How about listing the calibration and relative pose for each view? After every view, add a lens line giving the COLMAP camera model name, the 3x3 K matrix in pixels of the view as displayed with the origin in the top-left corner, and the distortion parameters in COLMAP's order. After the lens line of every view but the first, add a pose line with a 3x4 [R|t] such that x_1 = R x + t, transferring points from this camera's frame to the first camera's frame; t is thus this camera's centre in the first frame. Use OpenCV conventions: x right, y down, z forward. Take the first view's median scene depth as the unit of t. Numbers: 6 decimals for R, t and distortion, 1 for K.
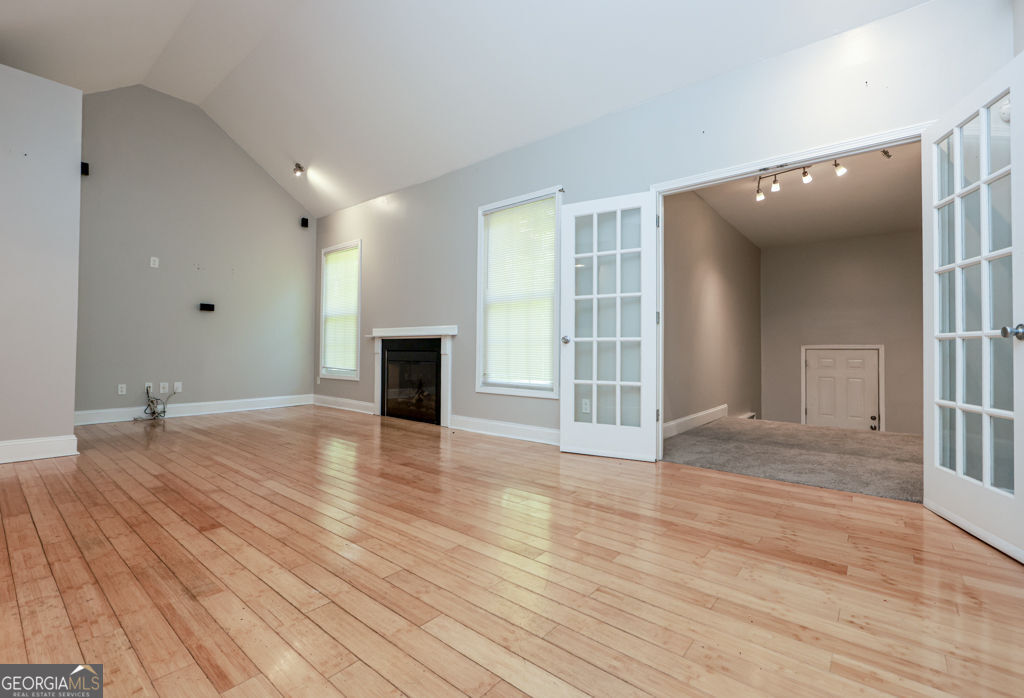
lens RADIAL K [[452.0, 0, 507.0], [0, 452.0, 340.0], [0, 0, 1]] dist [-0.015269, 0.001792]
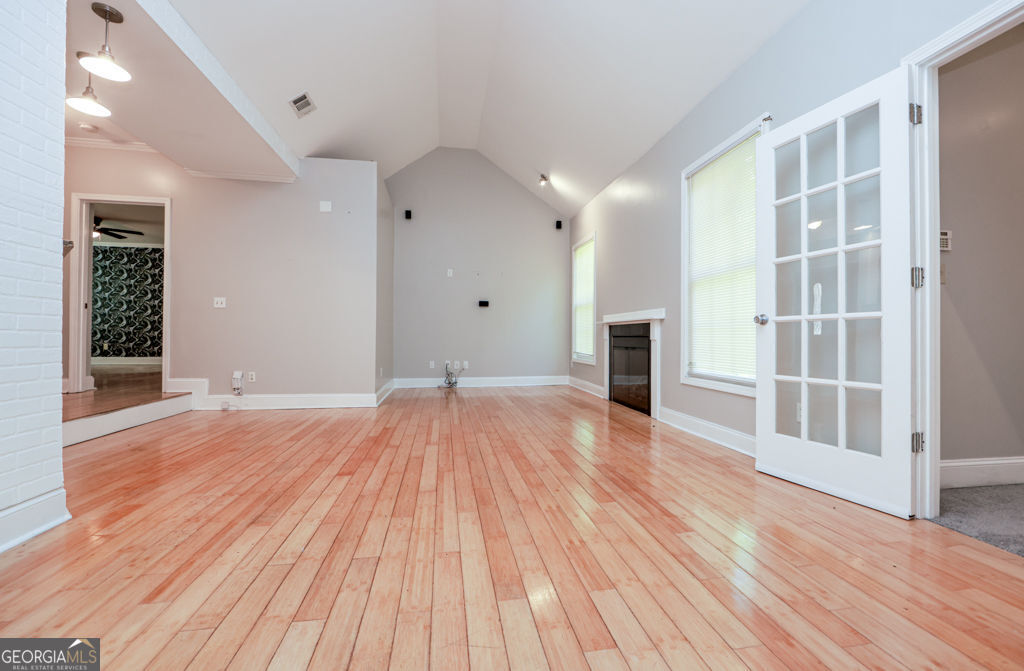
lens RADIAL K [[415.1, 0, 517.4], [0, 415.1, 331.4], [0, 0, 1]] dist [-0.013391, 0.001277]
pose [[0.760698, -0.013053, -0.648975, 0.262235], [0.017640, 0.999844, 0.000566, 0.011279], [0.648866, -0.011878, 0.760810, 0.231959]]
